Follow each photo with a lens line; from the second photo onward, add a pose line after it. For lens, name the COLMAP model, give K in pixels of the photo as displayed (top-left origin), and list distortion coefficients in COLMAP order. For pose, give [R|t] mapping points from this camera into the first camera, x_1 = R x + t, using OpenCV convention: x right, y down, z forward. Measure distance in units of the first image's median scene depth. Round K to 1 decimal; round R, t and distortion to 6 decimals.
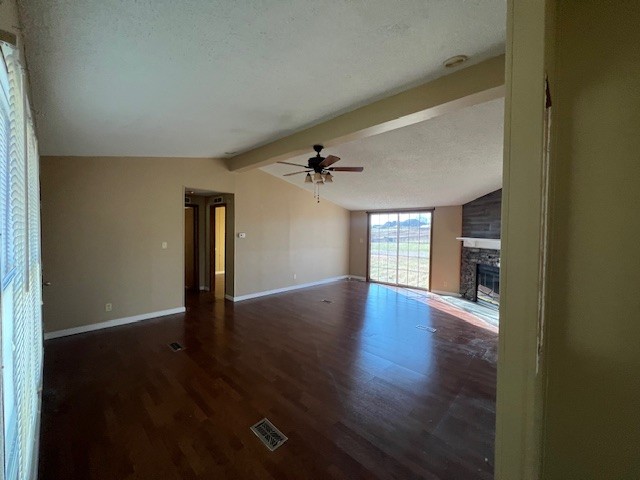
lens RADIAL K [[259.0, 0, 320.0], [0, 259.0, 240.0], [0, 0, 1]] dist [-0.000625, -0.000218]
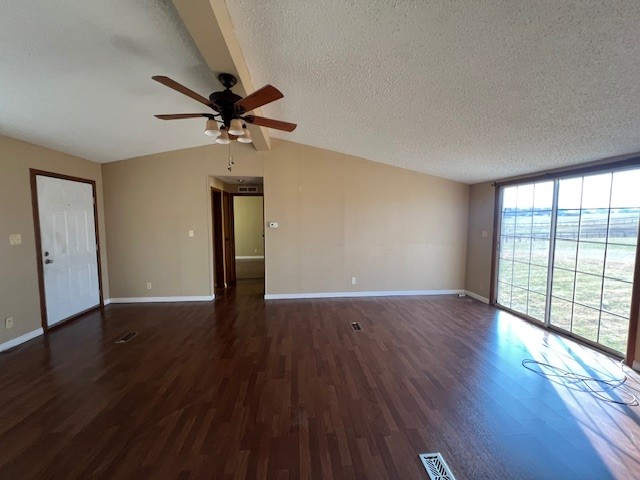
lens RADIAL K [[259.0, 0, 320.0], [0, 259.0, 240.0], [0, 0, 1]] dist [-0.000625, -0.000218]
pose [[0.747053, 0.037791, -0.663690, 0.295198], [-0.015670, 0.999106, 0.039252, -0.002423], [0.664580, -0.018924, 0.746977, 0.345089]]
